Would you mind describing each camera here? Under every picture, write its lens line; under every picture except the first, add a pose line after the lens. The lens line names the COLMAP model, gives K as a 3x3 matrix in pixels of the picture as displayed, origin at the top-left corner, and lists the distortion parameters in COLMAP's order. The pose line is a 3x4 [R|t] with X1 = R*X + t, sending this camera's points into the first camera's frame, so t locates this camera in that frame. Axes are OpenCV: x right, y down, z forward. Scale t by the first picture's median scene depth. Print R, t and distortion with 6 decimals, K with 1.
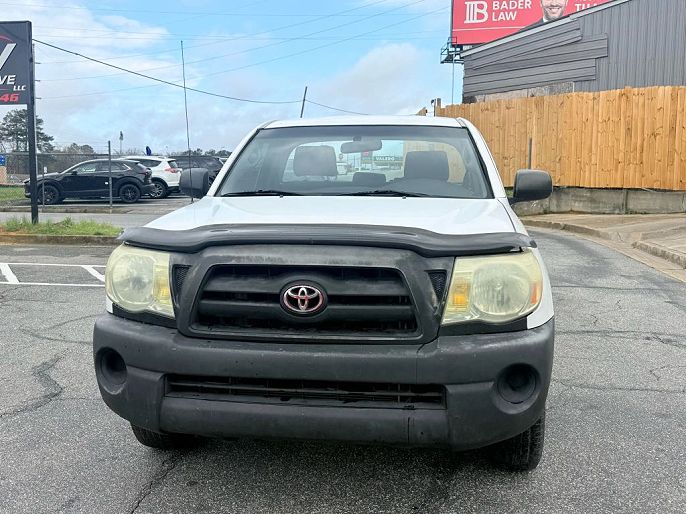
lens RADIAL K [[688.4, 0, 341.8], [0, 688.4, 277.8], [0, 0, 1]] dist [0.121400, -0.209253]
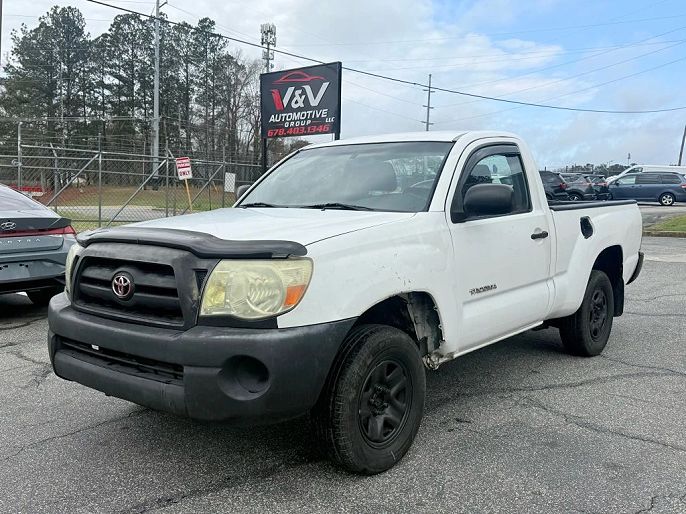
lens RADIAL K [[688.4, 0, 341.8], [0, 688.4, 277.8], [0, 0, 1]] dist [0.121400, -0.209253]
pose [[0.852326, 0.060947, -0.519448, 0.180273], [-0.073752, 0.997269, -0.004004, -0.001760], [0.517785, 0.041723, 0.854493, 0.022707]]
